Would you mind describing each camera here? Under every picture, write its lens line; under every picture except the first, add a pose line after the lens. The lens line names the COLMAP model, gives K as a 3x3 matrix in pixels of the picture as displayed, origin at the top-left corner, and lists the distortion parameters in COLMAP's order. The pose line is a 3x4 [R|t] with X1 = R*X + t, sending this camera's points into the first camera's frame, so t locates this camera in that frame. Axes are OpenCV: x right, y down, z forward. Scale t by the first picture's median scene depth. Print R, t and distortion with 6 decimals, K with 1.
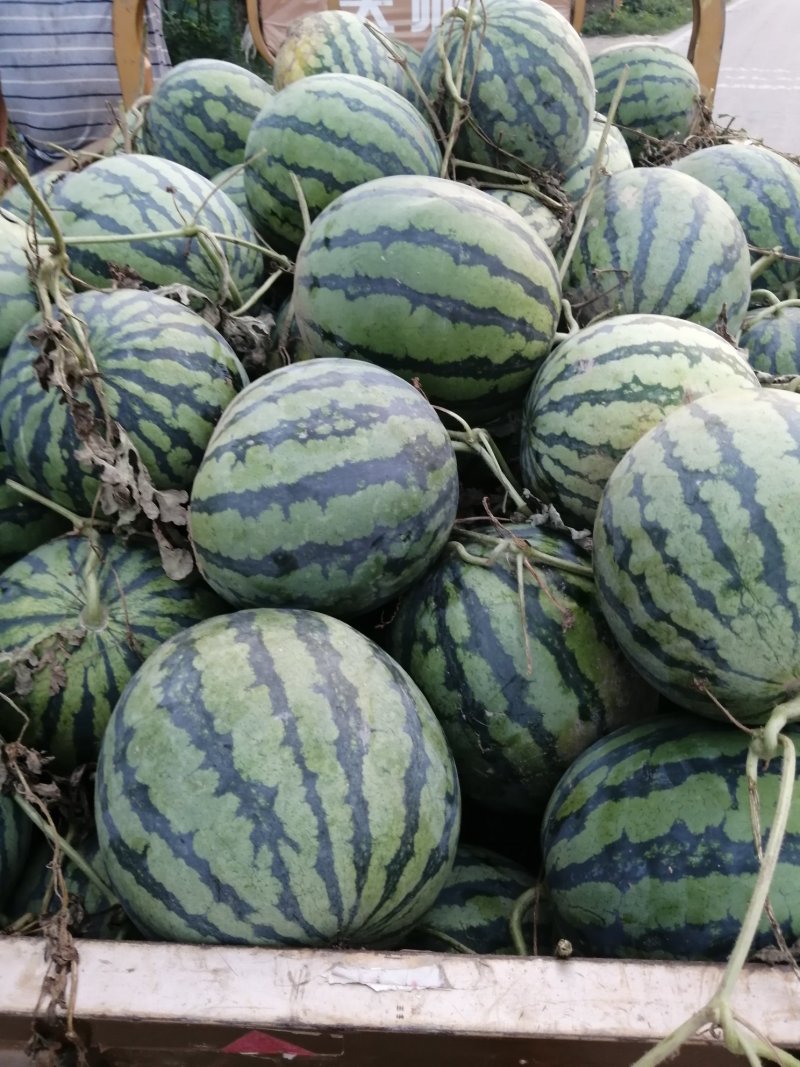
lens RADIAL K [[904.8, 0, 400.0], [0, 904.8, 533.5], [0, 0, 1]] dist [0.040610, -0.005969]
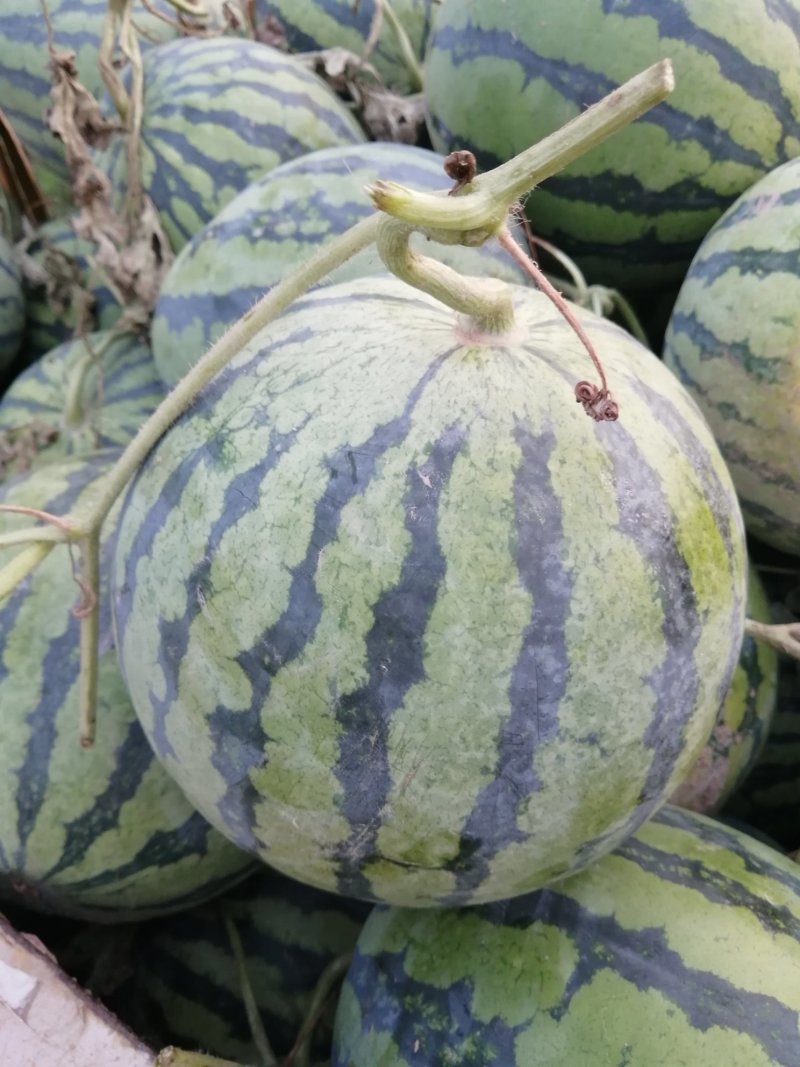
lens RADIAL K [[918.4, 0, 400.0], [0, 918.4, 533.5], [0, 0, 1]] dist [-0.059935, 0.092175]
pose [[0.832375, 0.300984, -0.465361, 0.348557], [-0.240842, 0.952693, 0.185393, -0.038314], [0.499147, -0.042238, 0.865487, 0.381336]]
